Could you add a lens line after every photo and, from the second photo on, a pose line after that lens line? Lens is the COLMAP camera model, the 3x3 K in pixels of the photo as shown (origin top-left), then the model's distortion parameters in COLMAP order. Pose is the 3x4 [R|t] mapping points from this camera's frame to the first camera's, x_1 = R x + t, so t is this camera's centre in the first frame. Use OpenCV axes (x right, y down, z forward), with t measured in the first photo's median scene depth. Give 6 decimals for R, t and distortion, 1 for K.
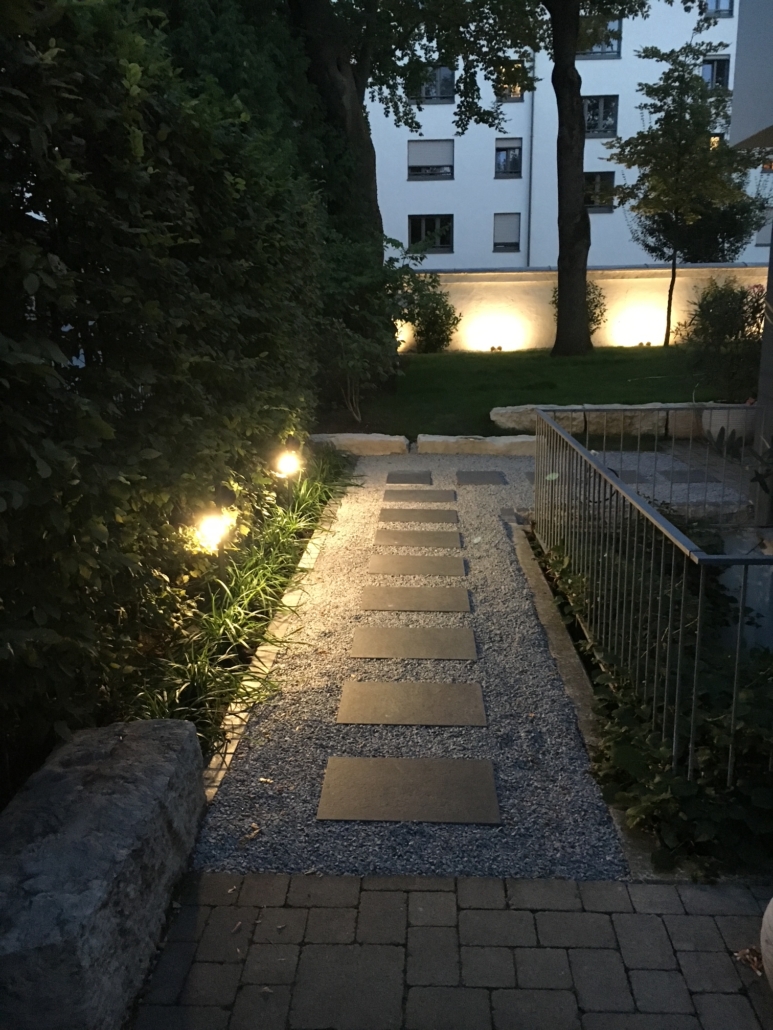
lens RADIAL K [[860.7, 0, 383.0], [0, 860.7, 514.8], [0, 0, 1]] dist [0.031710, -0.003186]
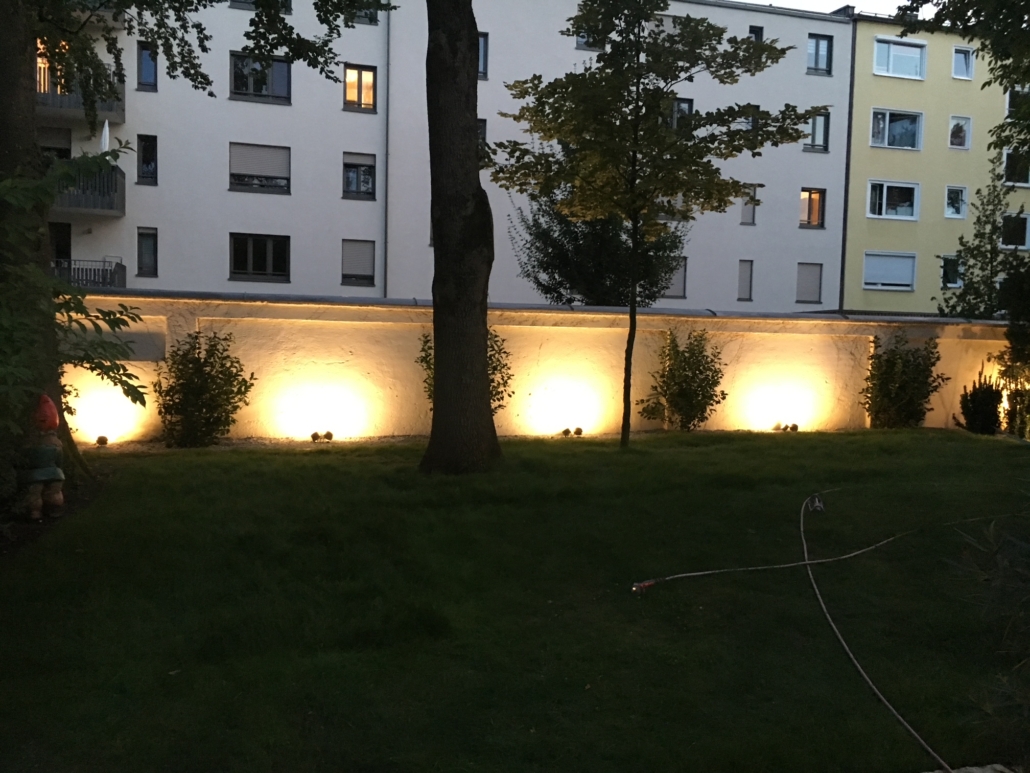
lens RADIAL K [[860.7, 0, 515.6], [0, 860.7, 389.1], [0, 0, 1]] dist [0.031710, -0.003186]
pose [[0.952610, 0.020342, 0.303514, 0.075069], [0.036174, 0.983107, -0.179424, -0.109974], [-0.302037, 0.181900, 0.935781, 0.405906]]
